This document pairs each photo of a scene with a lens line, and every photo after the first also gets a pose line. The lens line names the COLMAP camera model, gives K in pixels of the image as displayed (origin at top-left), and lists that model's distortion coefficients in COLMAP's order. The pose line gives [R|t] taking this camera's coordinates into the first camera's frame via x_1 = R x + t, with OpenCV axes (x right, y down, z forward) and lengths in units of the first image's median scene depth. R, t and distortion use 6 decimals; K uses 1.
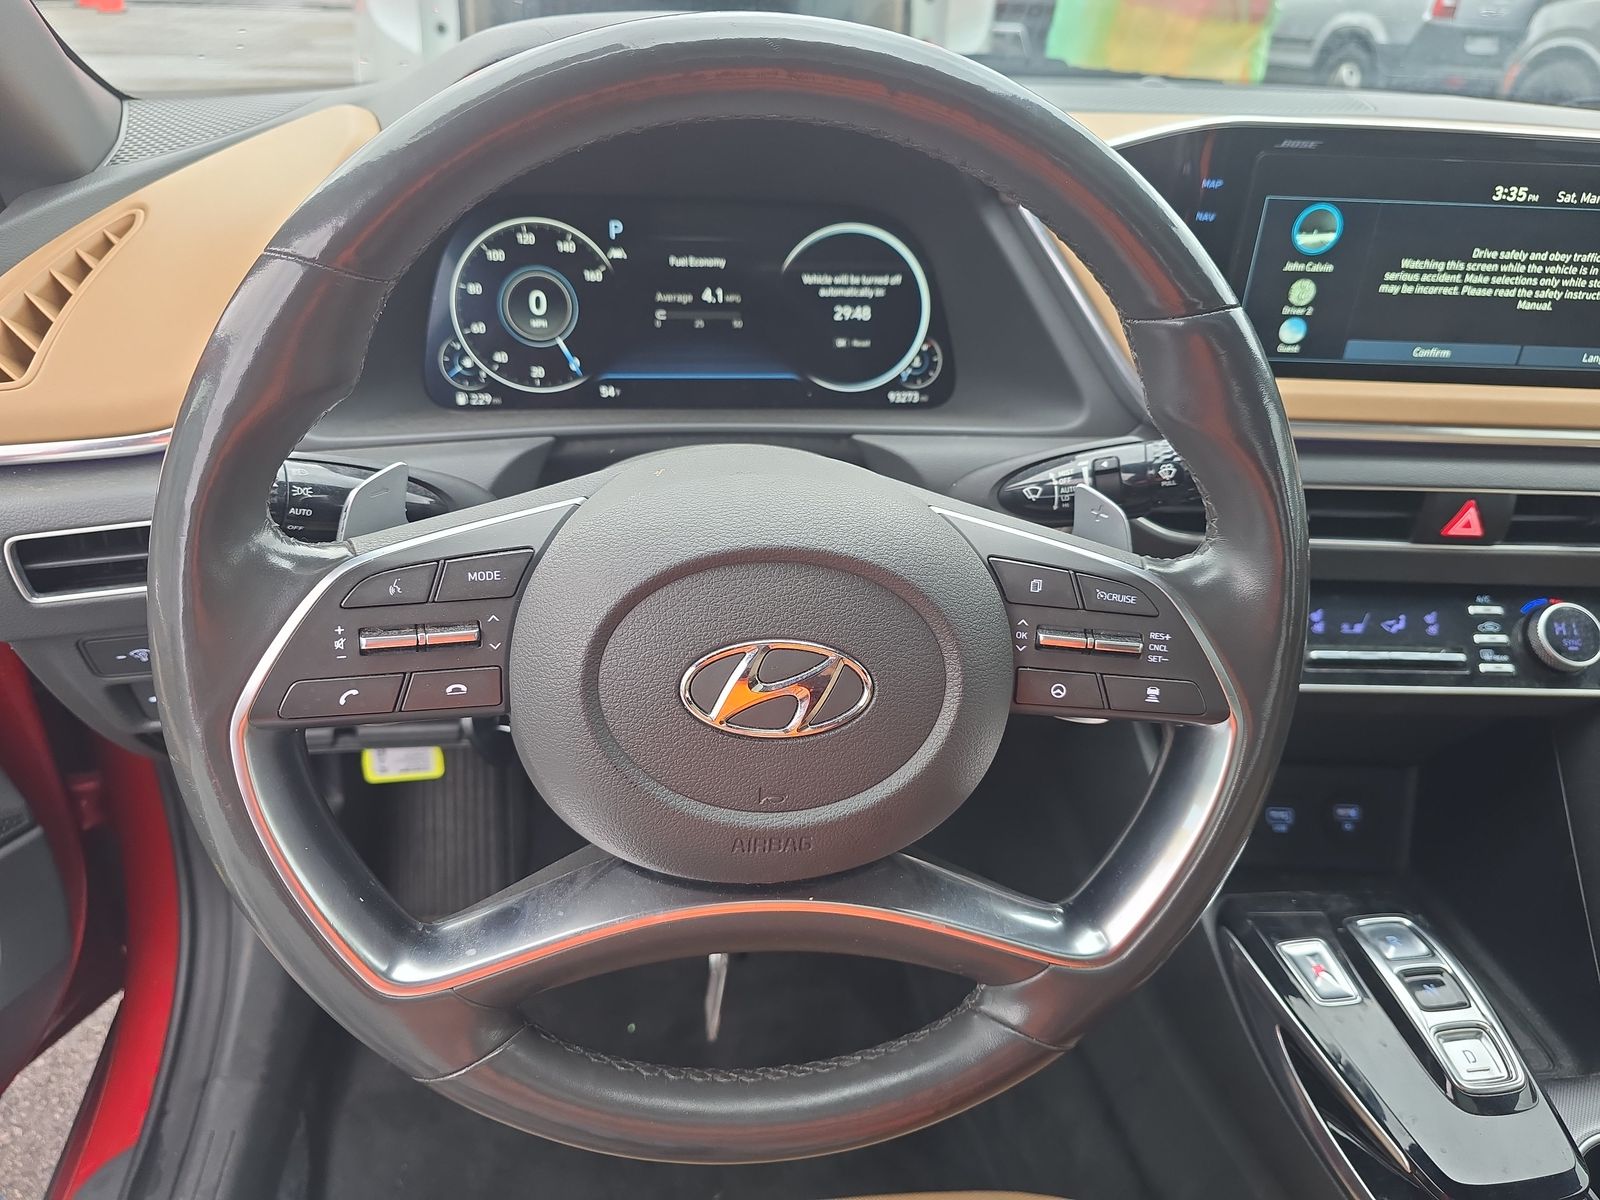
lens RADIAL K [[1079.9, 0, 800.0], [0, 1079.9, 600.0], [0, 0, 1]] dist [0.003604, -0.026394]
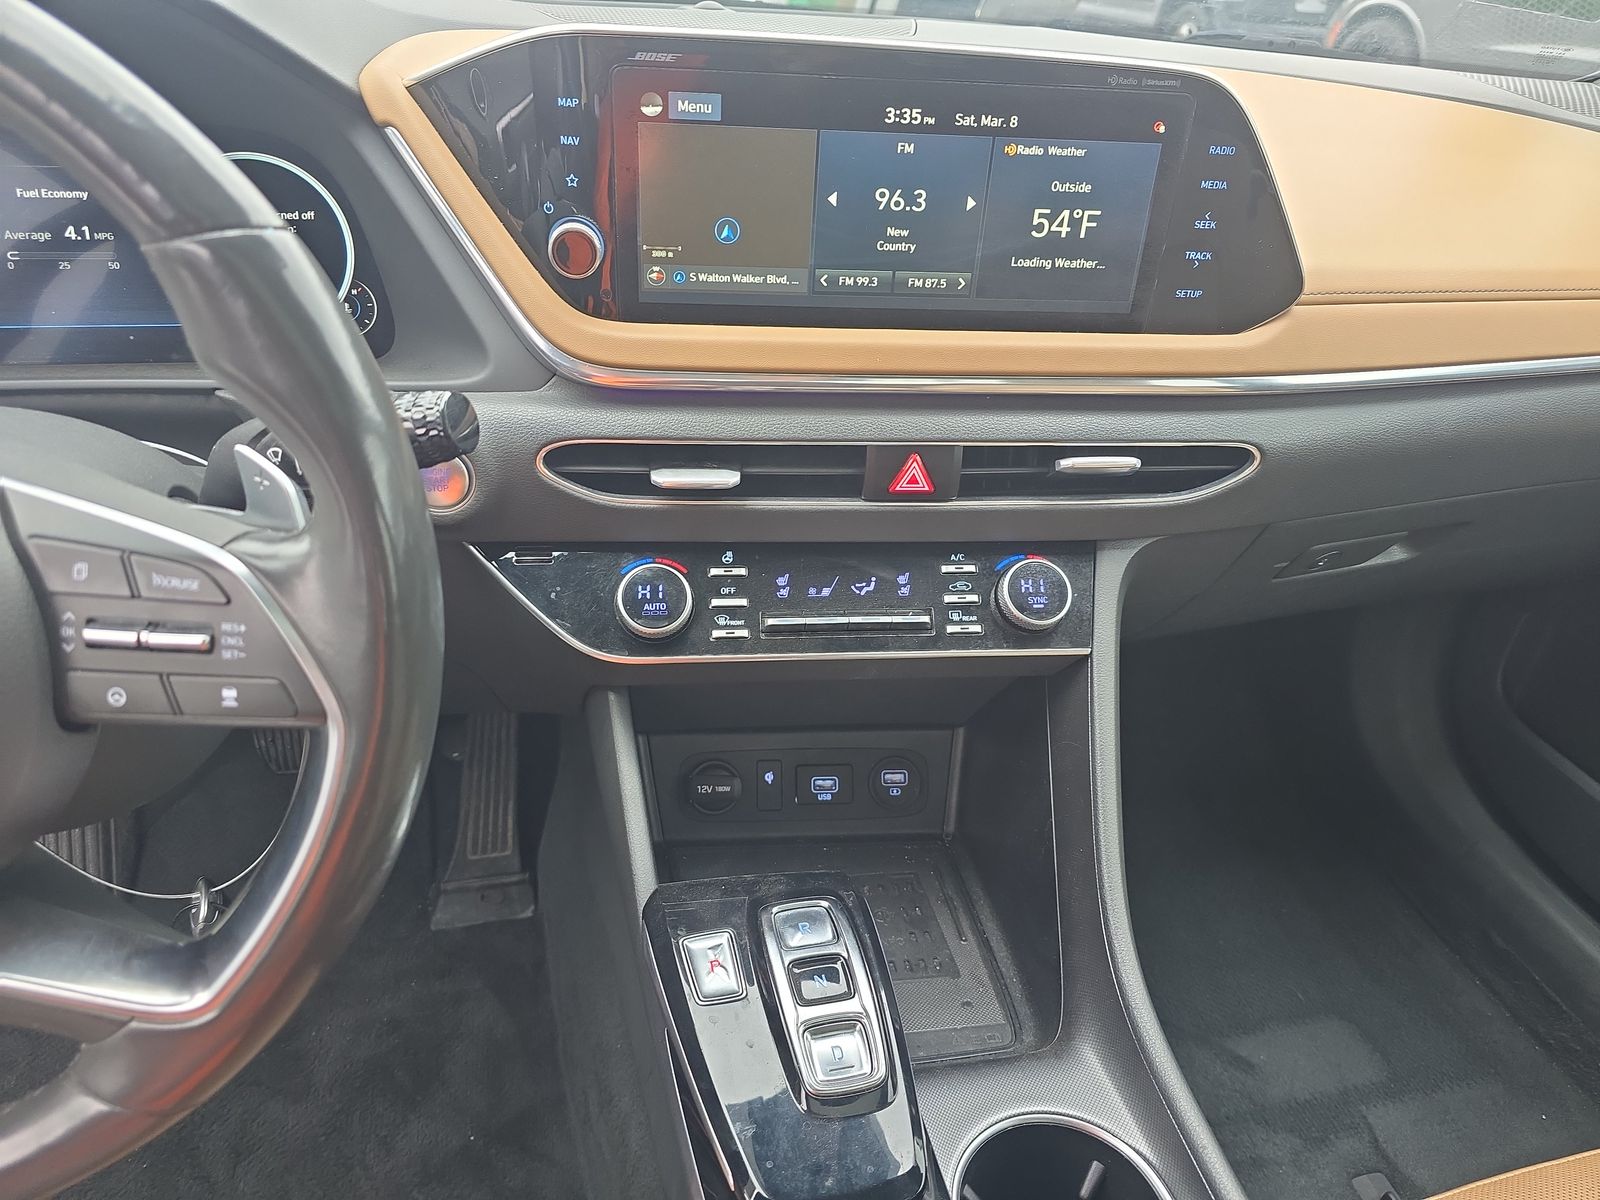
lens RADIAL K [[1060.8, 0, 800.0], [0, 1060.8, 600.0], [0, 0, 1]] dist [0.035098, -0.040900]
pose [[0.994177, -0.033049, 0.102563, 0.418489], [0.029039, 0.998764, 0.040347, -0.005115], [-0.103769, -0.037134, 0.993908, 0.079971]]
